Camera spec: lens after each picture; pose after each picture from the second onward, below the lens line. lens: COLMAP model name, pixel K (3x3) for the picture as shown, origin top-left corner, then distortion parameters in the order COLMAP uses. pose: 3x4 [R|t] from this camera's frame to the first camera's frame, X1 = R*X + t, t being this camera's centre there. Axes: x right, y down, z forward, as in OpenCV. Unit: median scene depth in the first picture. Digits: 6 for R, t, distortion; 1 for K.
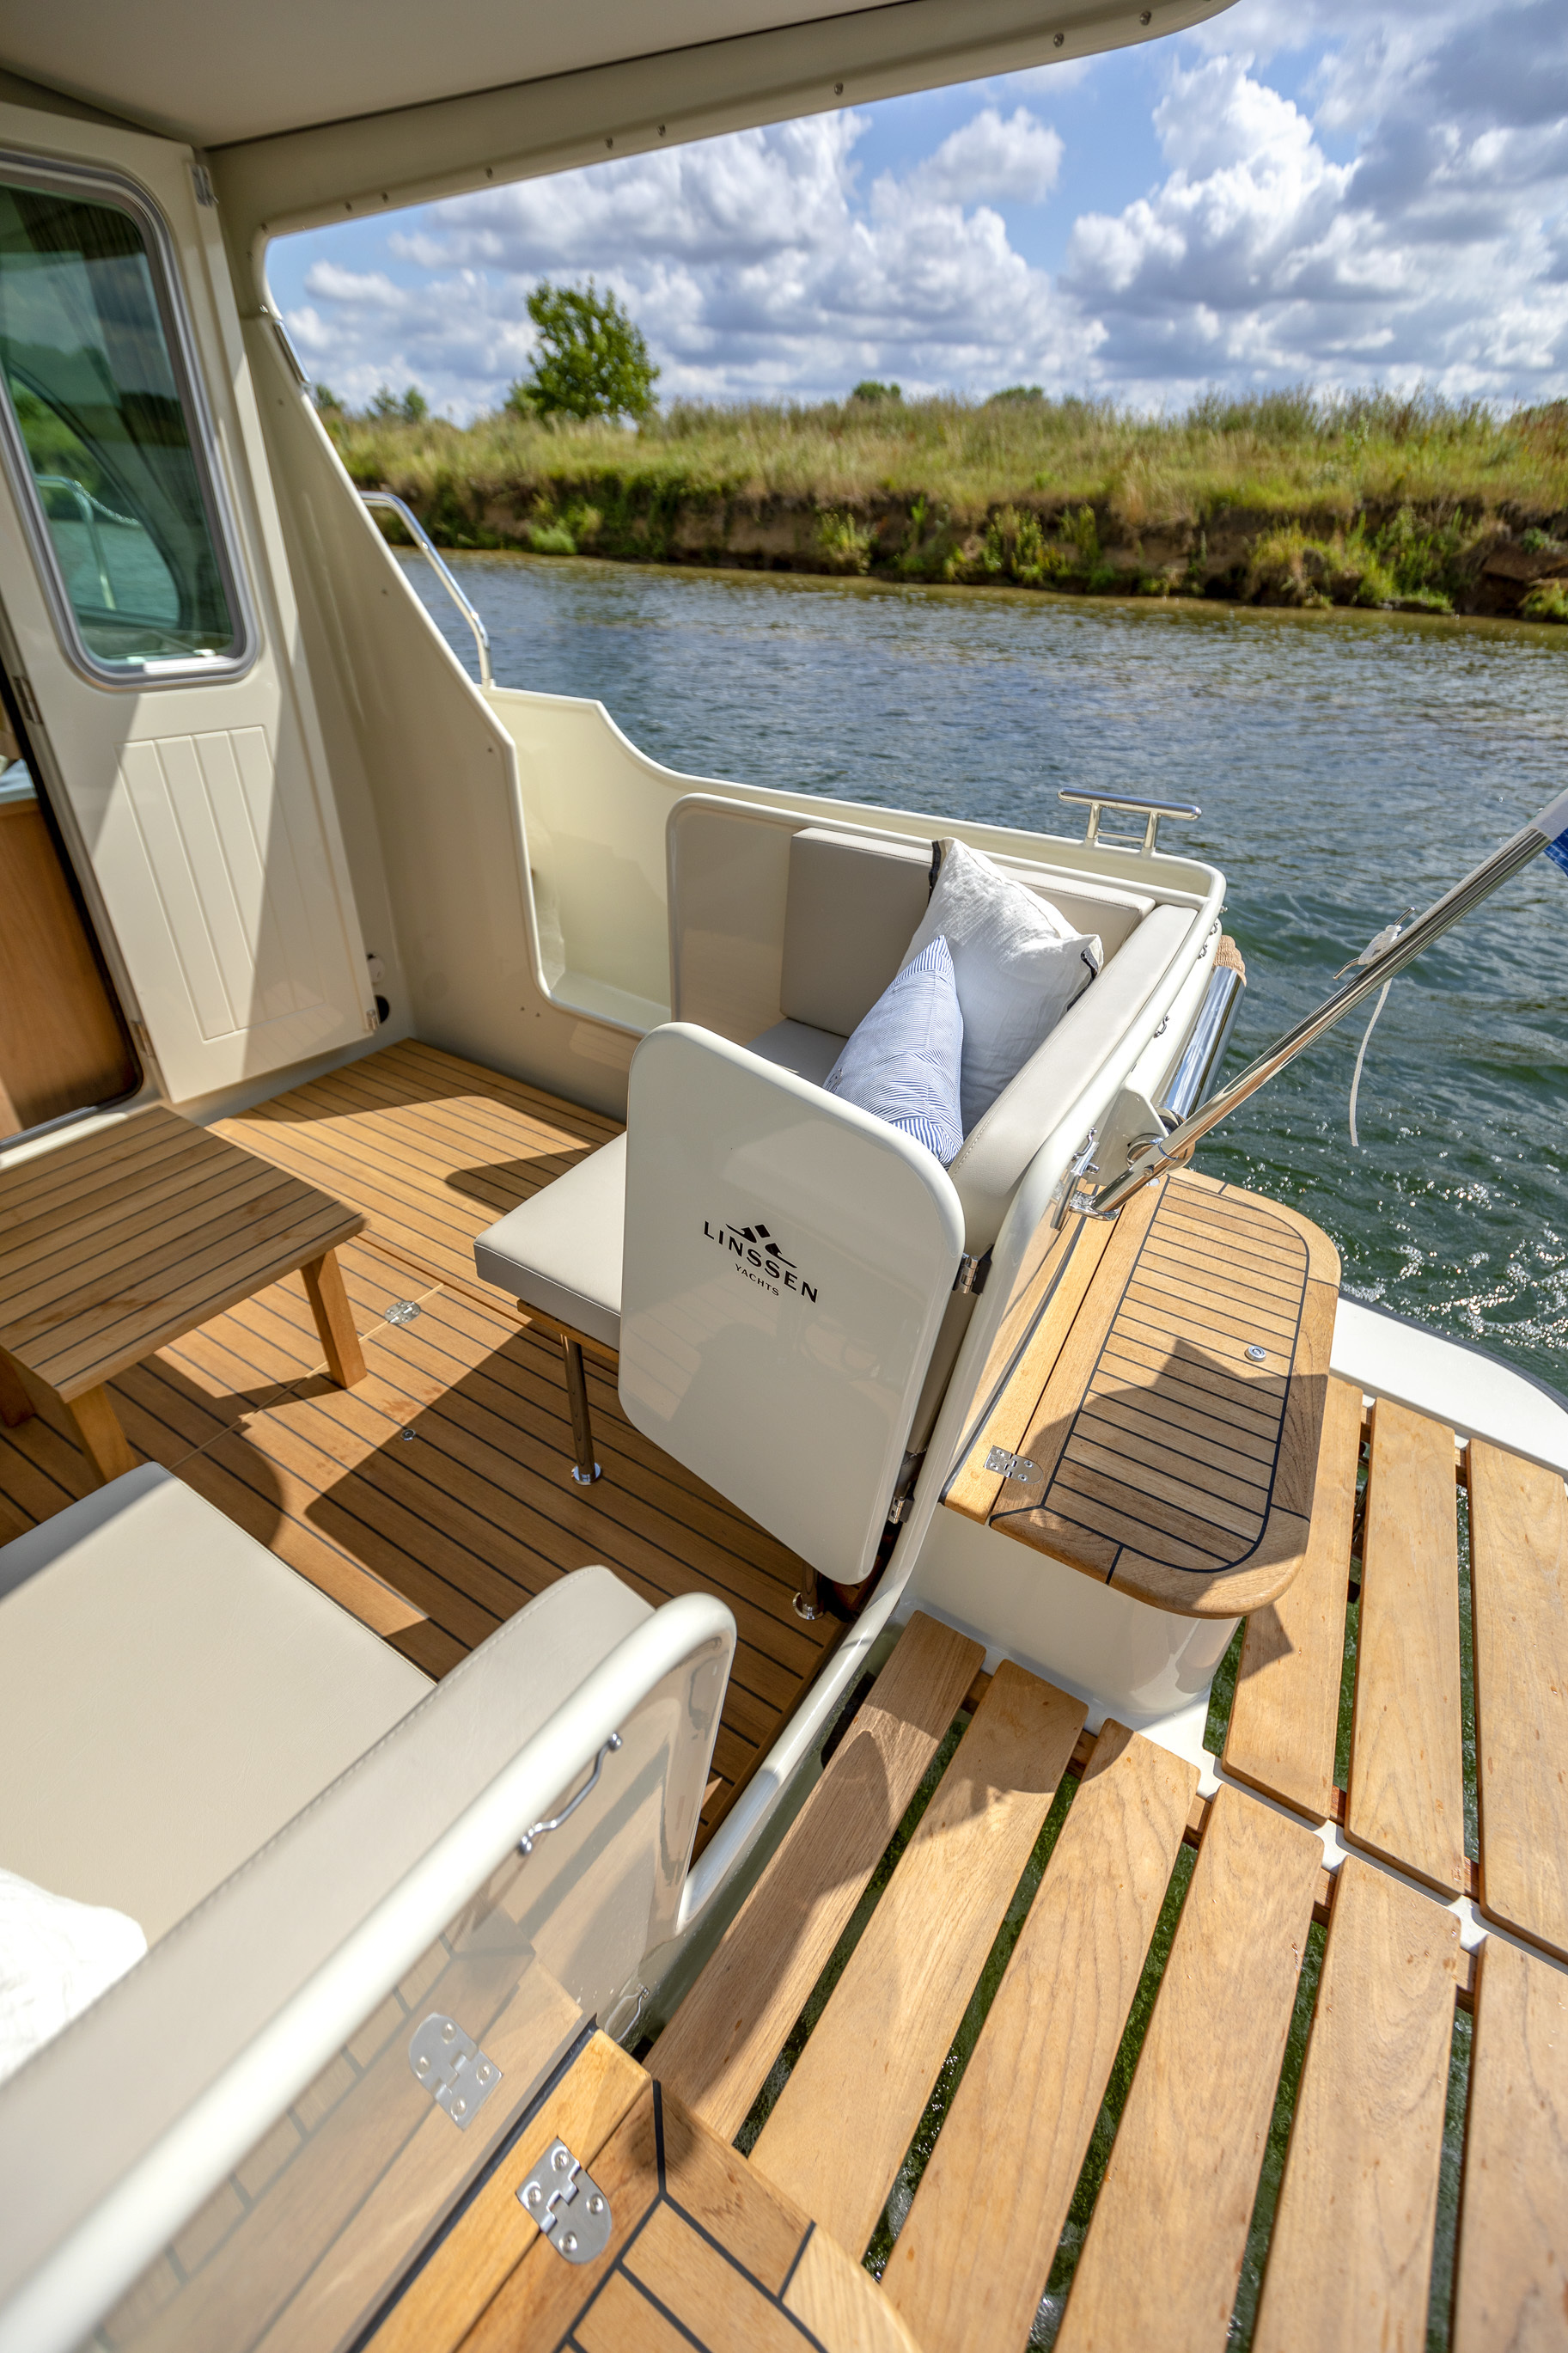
lens RADIAL K [[1068.2, 0, 784.0], [0, 1068.2, 1176.5], [0, 0, 1]] dist [0.001160, -0.014960]
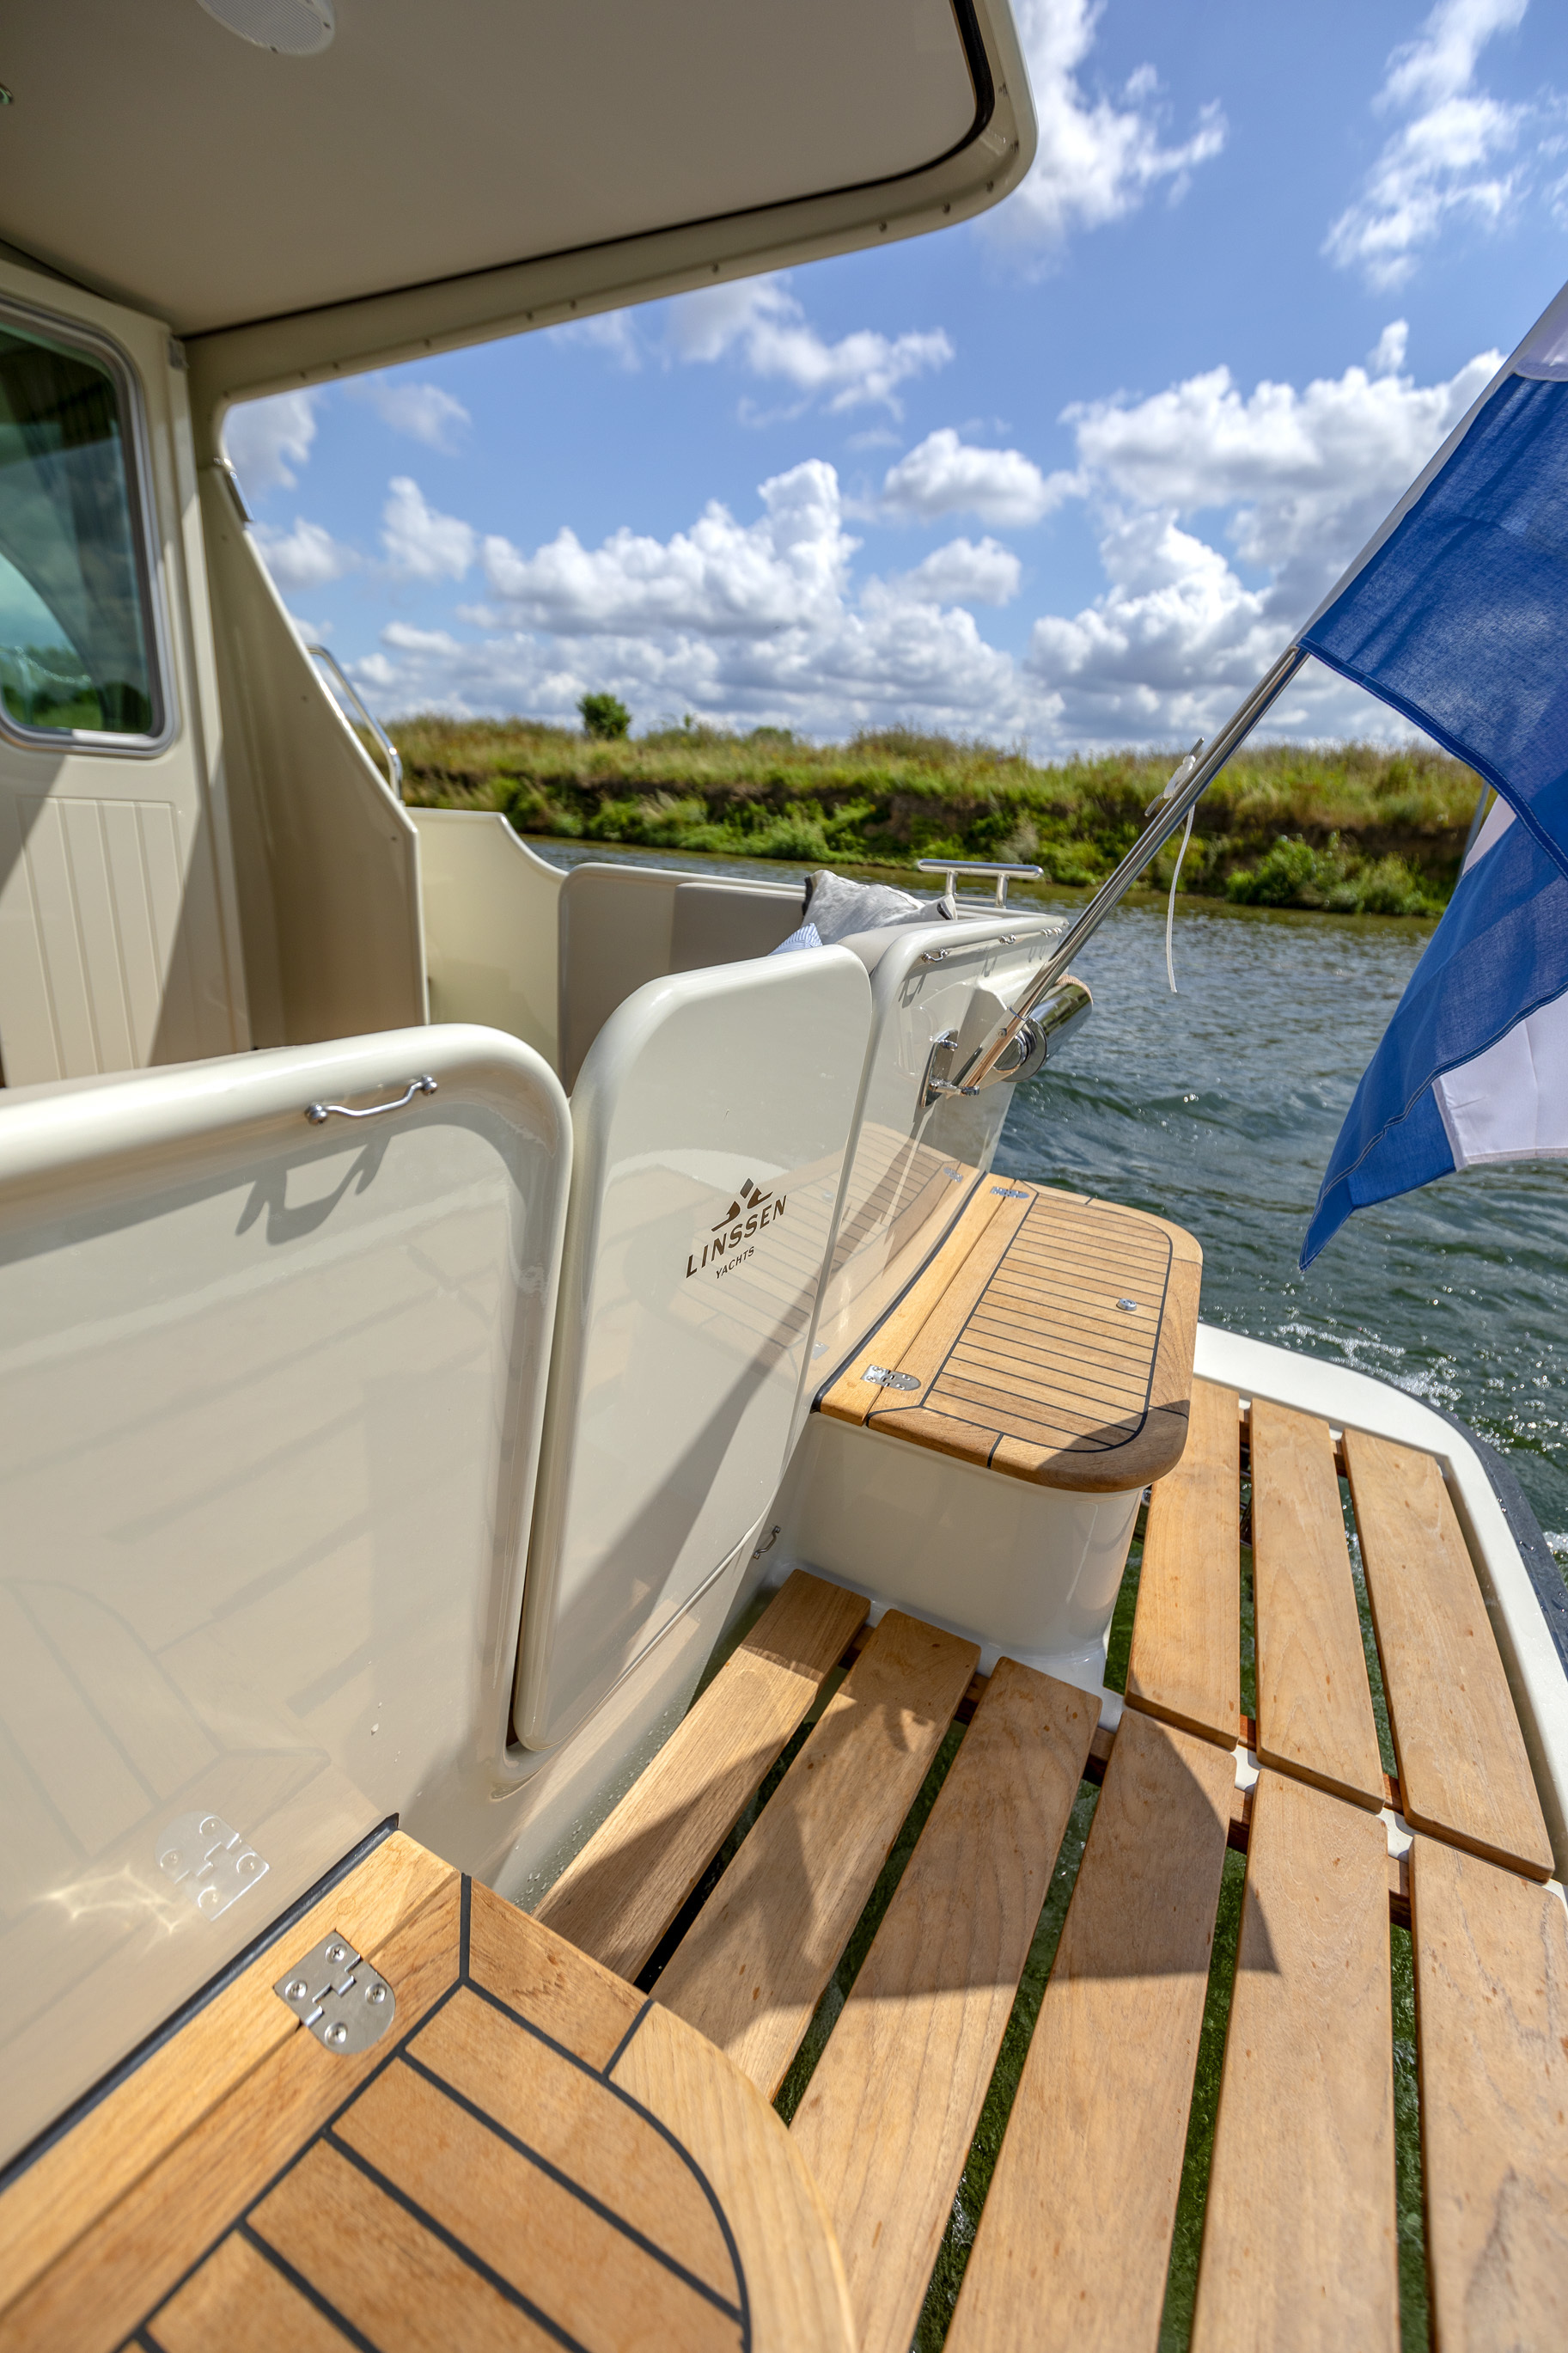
lens RADIAL K [[1056.5, 0, 784.0], [0, 1056.5, 1176.5], [0, 0, 1]] dist [0.001099, -0.024269]
pose [[0.995320, 0.010761, 0.096033, 0.024198], [0.011050, 0.974587, -0.223738, 0.301524], [-0.096000, 0.223753, 0.969907, 0.038580]]
